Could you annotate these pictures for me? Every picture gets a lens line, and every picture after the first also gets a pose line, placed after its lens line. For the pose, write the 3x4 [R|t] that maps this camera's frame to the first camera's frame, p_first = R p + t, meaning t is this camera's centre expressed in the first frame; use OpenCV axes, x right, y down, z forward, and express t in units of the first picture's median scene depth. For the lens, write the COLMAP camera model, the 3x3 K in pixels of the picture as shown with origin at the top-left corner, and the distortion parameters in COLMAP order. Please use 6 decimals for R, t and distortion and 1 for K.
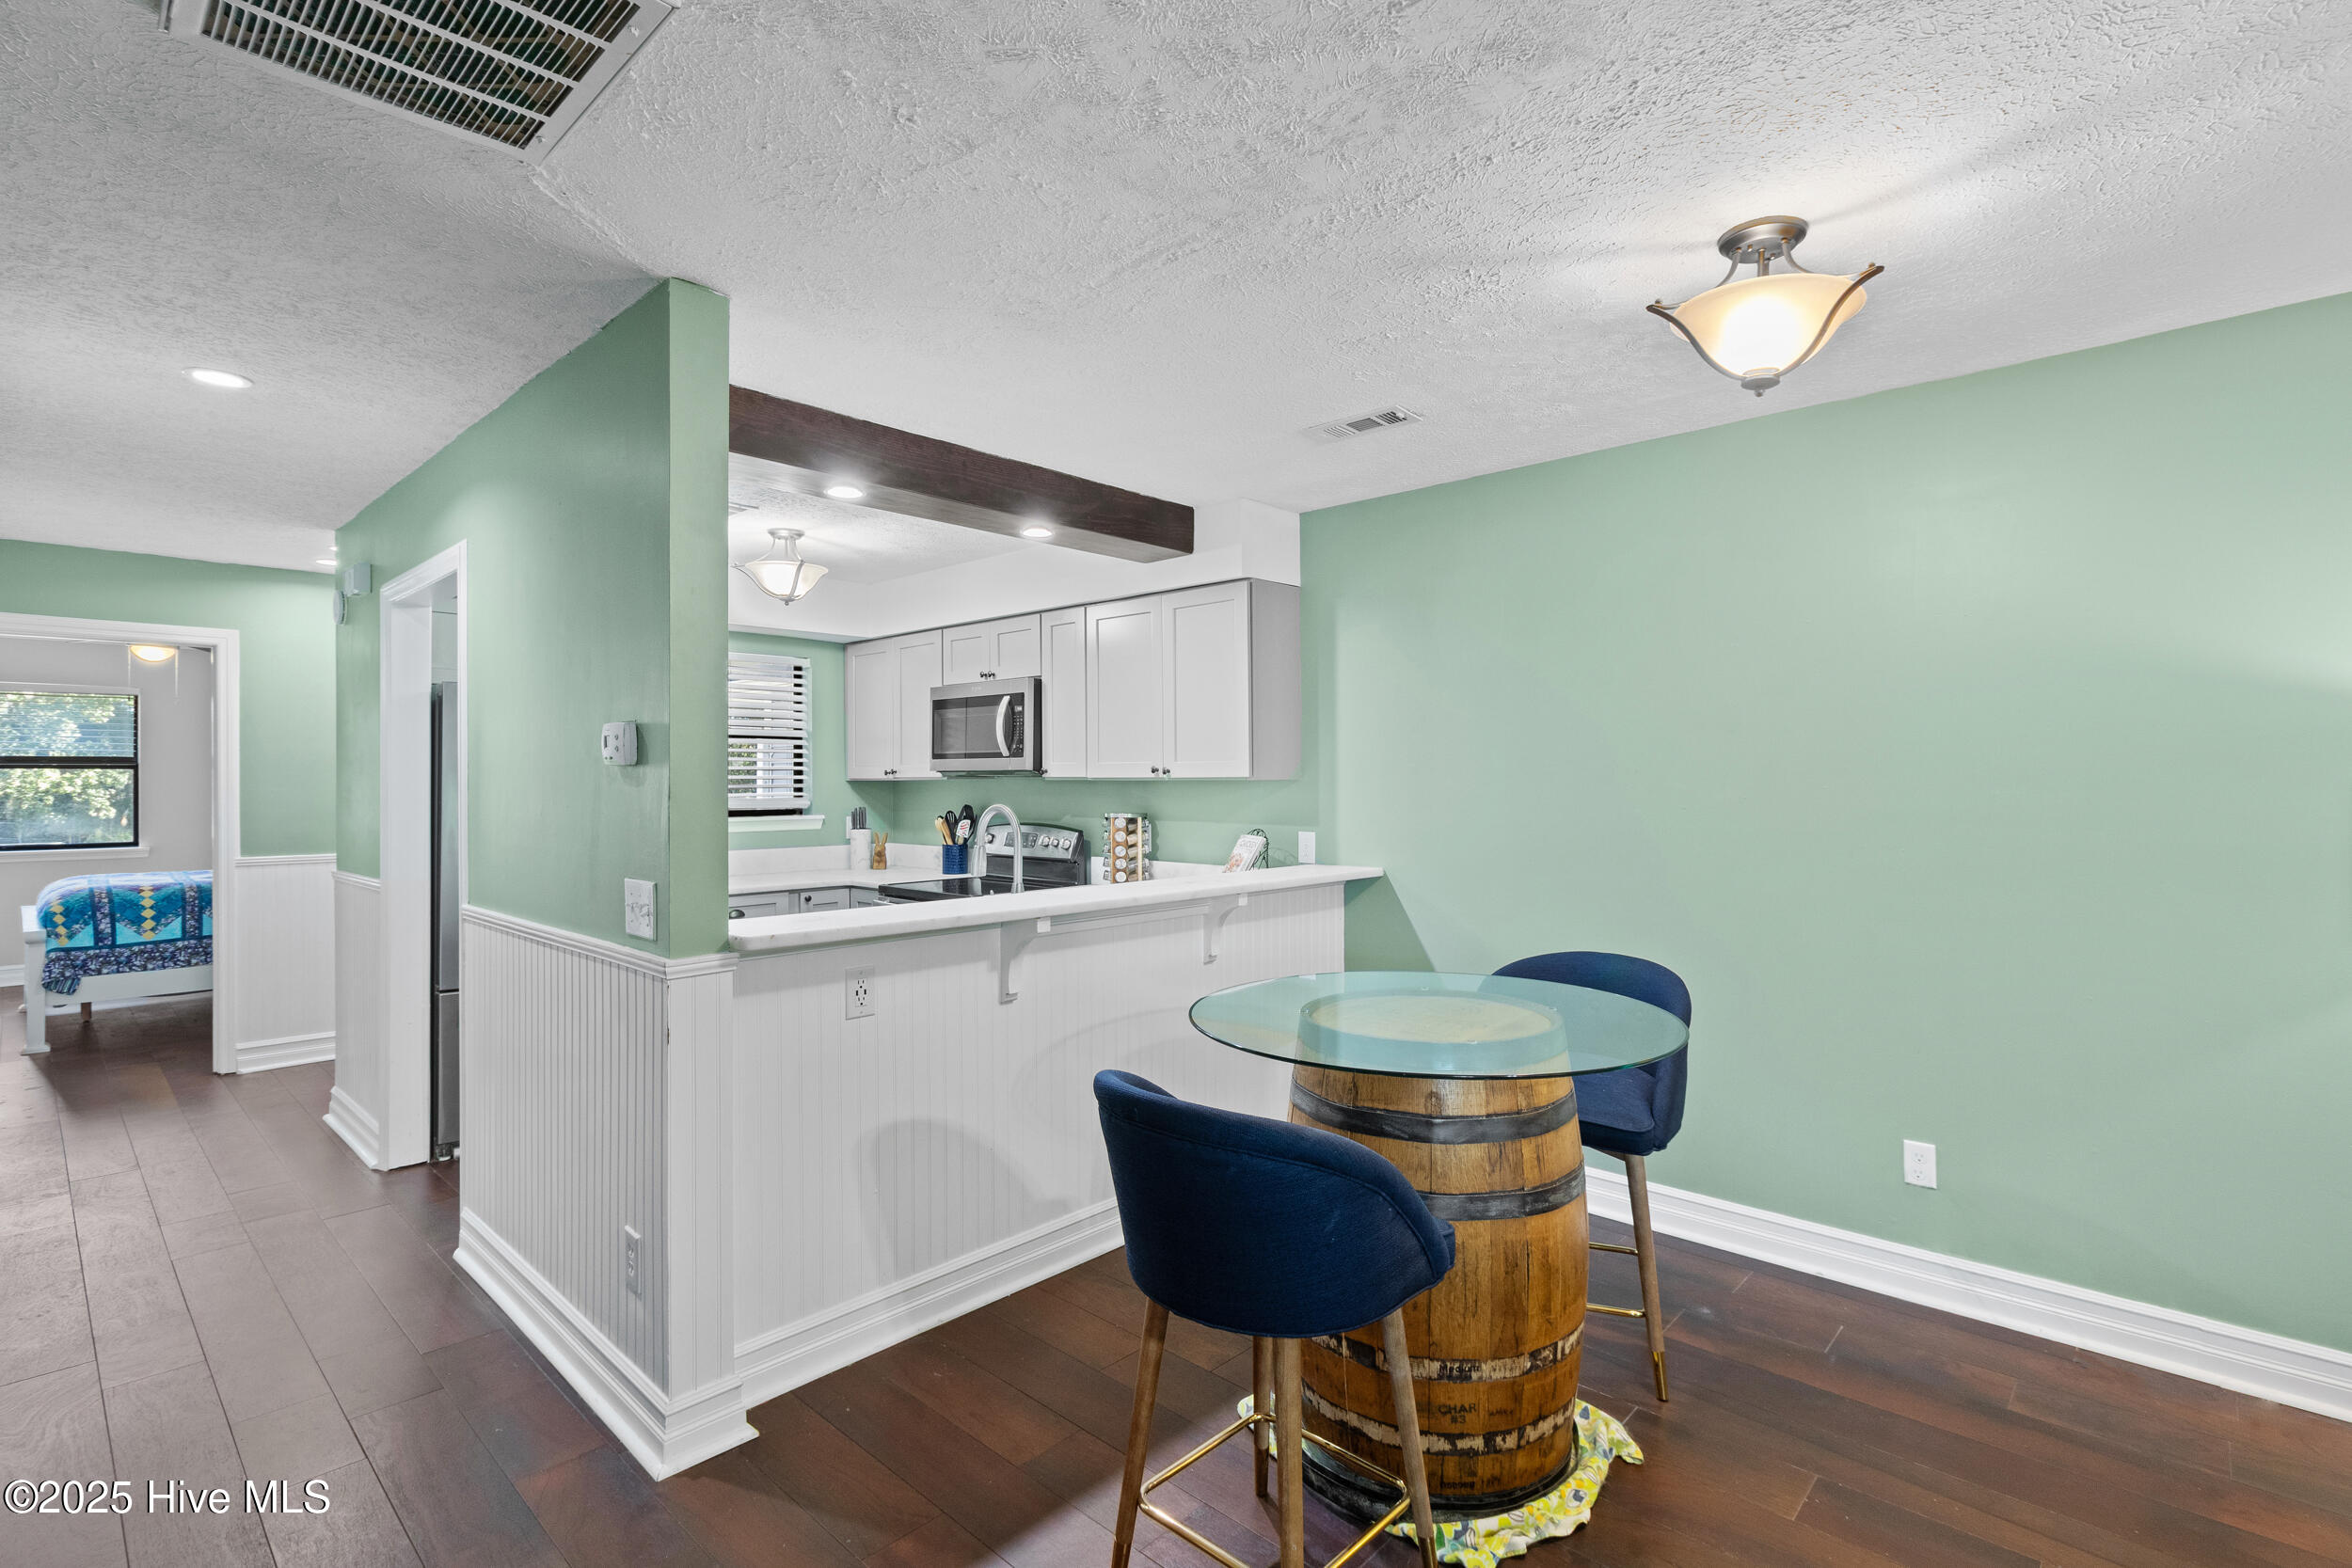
lens RADIAL K [[1094.0, 0, 1183.9], [0, 1094.0, 780.4], [0, 0, 1]] dist [-0.000339, -0.000168]
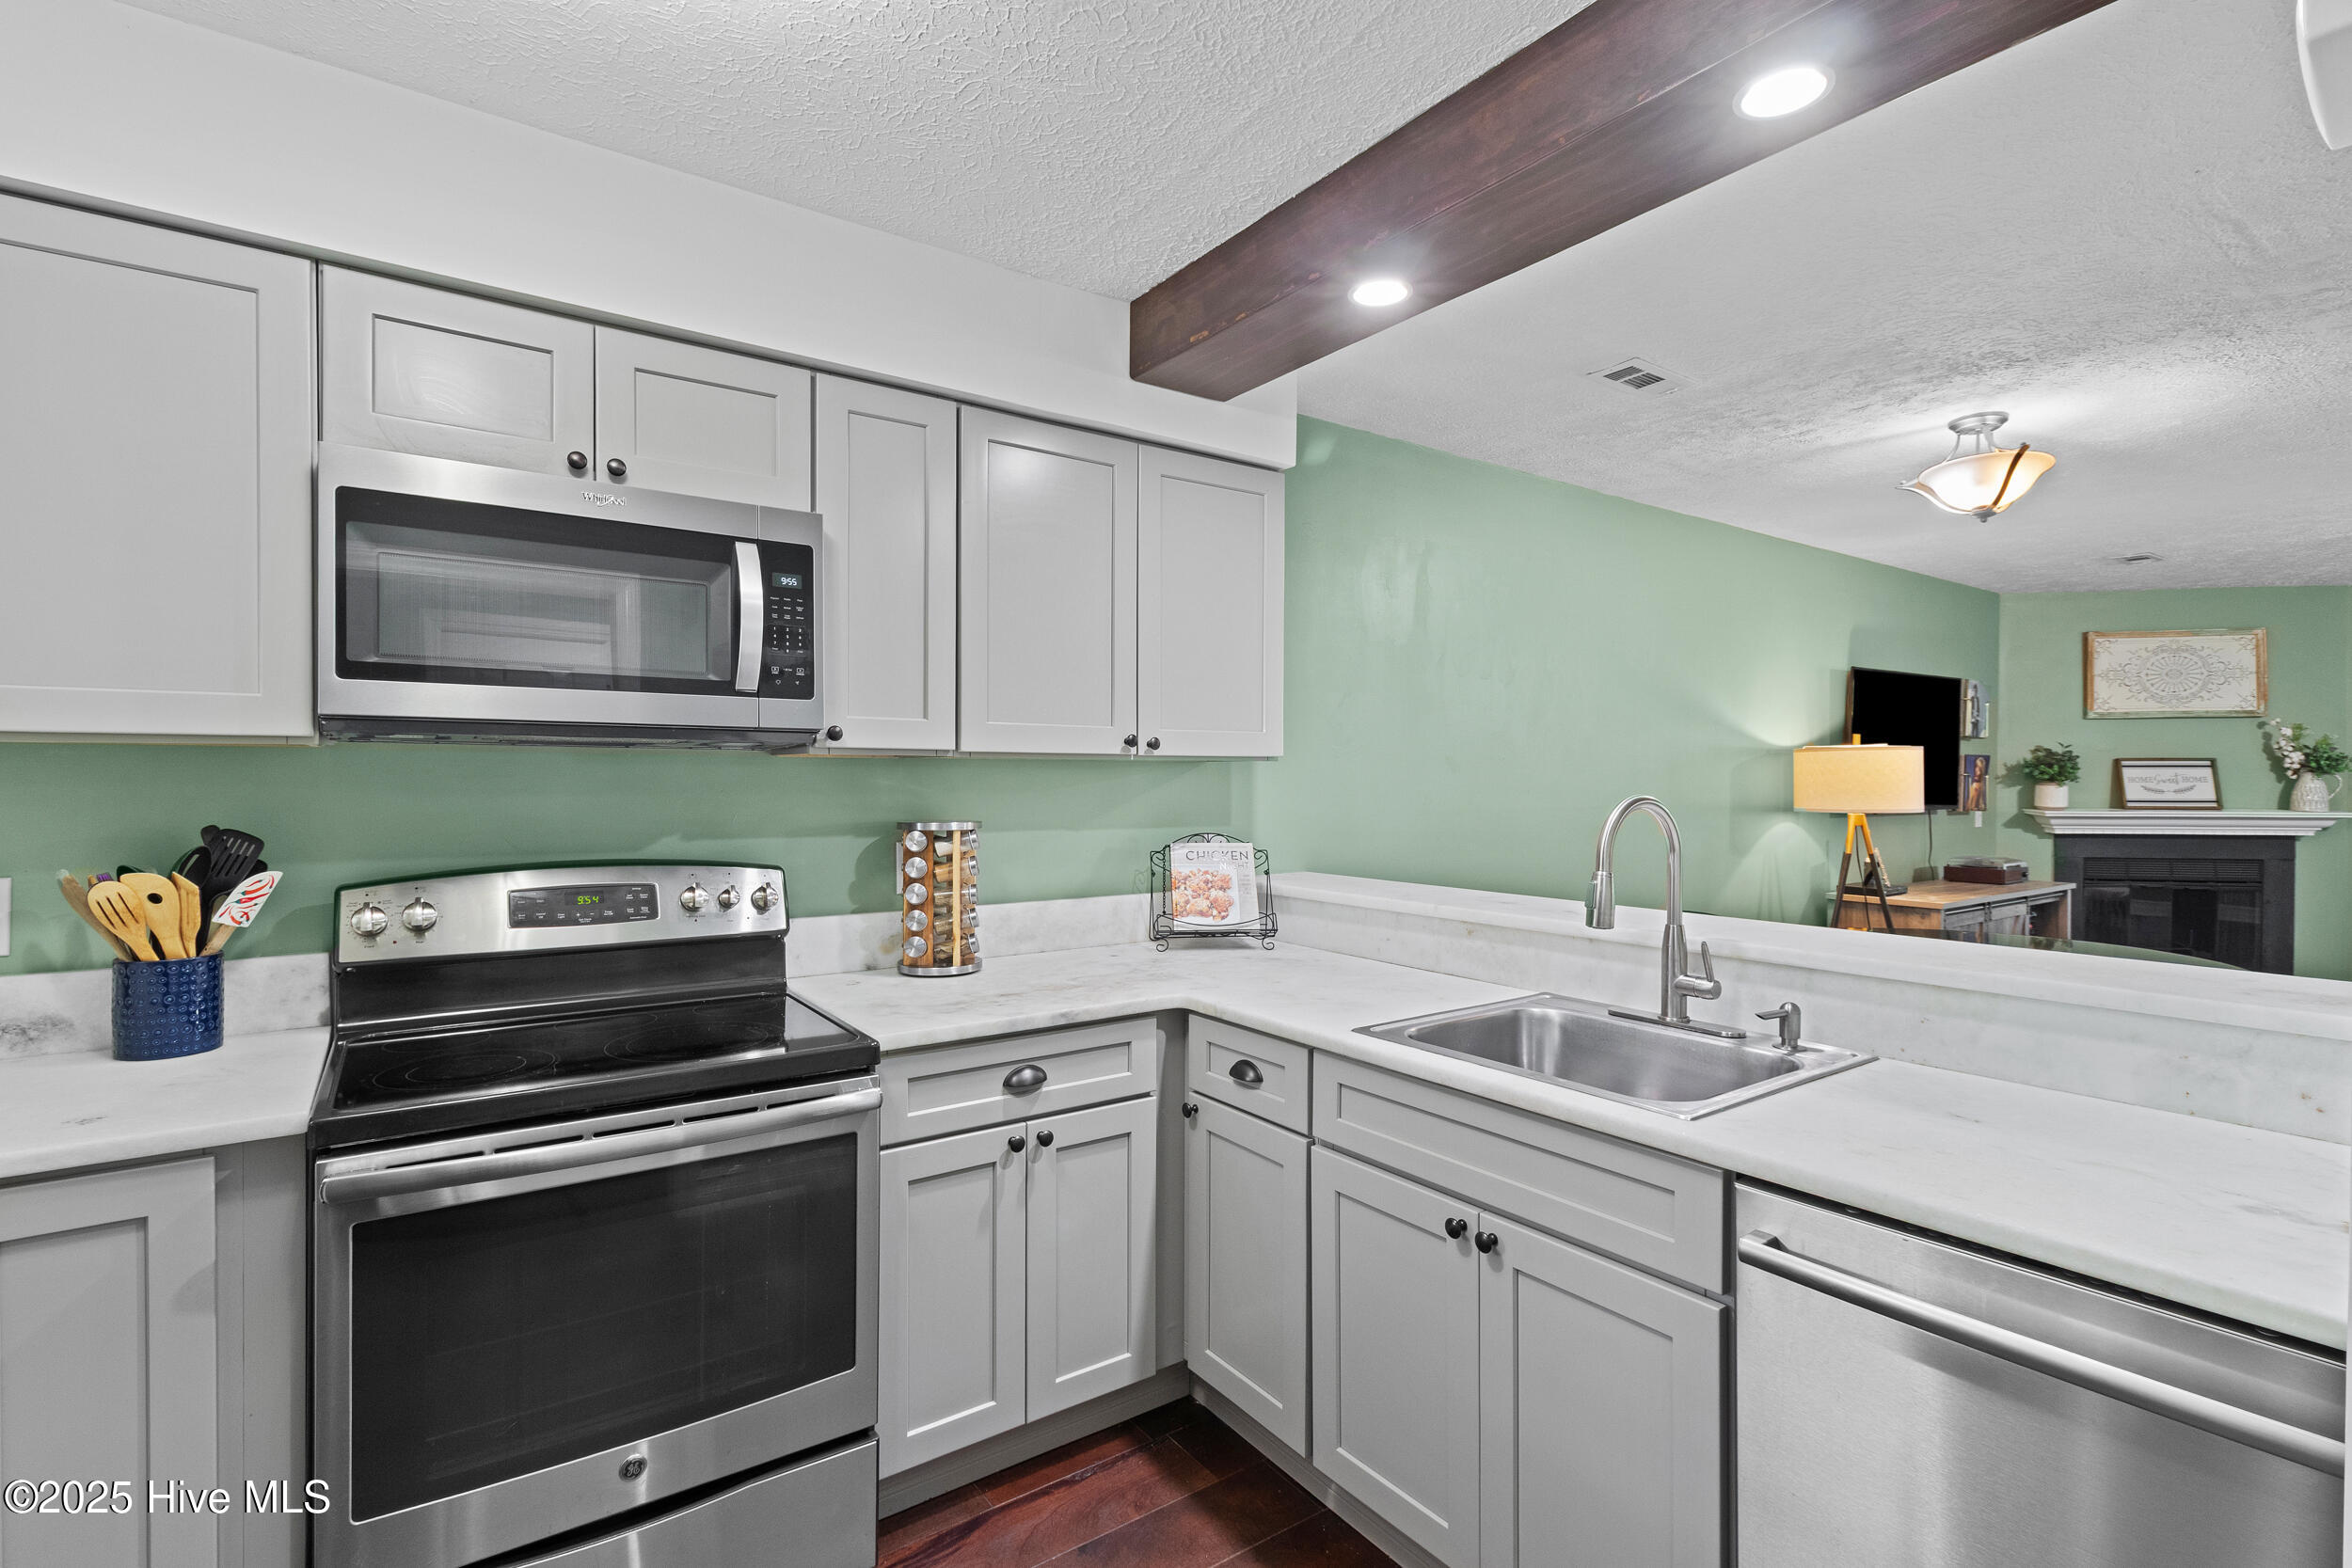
lens RADIAL K [[1094.0, 0, 1183.9], [0, 1094.0, 780.4], [0, 0, 1]] dist [-0.000339, -0.000168]
pose [[0.206439, -0.000684, 0.978459, -0.539334], [-0.001070, 0.999999, 0.000925, 0.010282], [-0.978459, -0.001237, 0.206438, 0.777286]]
